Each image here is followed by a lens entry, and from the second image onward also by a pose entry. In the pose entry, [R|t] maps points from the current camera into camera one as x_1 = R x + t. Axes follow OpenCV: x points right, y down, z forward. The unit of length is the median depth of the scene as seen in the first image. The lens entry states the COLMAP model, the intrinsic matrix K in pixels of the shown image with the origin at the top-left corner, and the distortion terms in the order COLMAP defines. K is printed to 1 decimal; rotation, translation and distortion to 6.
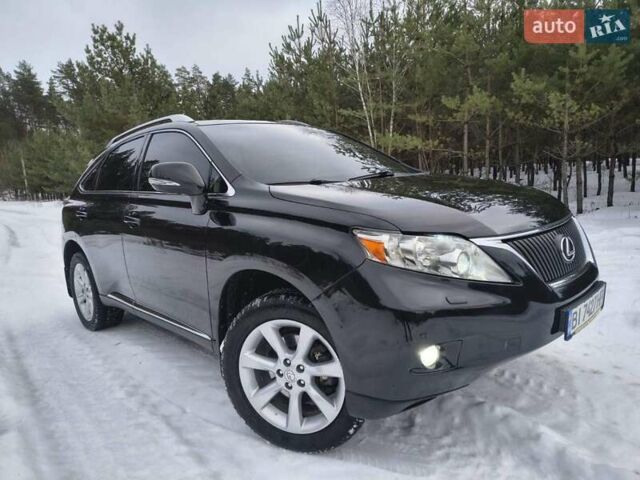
lens RADIAL K [[436.4, 0, 324.7], [0, 436.4, 236.7], [0, 0, 1]] dist [0.041319, -0.038809]
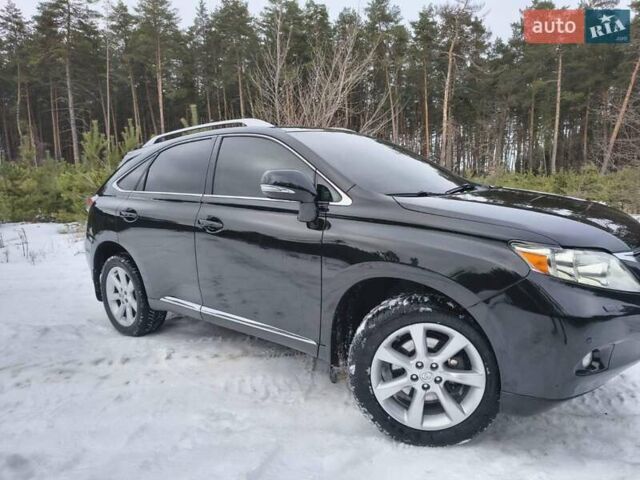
lens RADIAL K [[436.4, 0, 331.6], [0, 436.4, 243.3], [0, 0, 1]] dist [0.041319, -0.038809]
pose [[0.991926, 0.019191, 0.125360, -0.360064], [-0.020571, 0.999741, 0.009720, -0.011546], [-0.125141, -0.012220, 0.992064, -0.018847]]
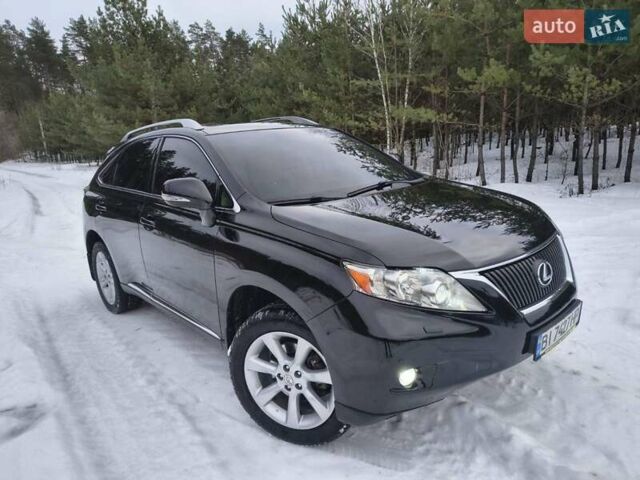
lens RADIAL K [[436.4, 0, 322.7], [0, 436.4, 238.7], [0, 0, 1]] dist [0.041319, -0.038809]
pose [[0.999215, 0.011980, -0.037762, 0.037848], [-0.008504, 0.995824, 0.090900, -0.121616], [0.038693, -0.090507, 0.995144, -0.070679]]
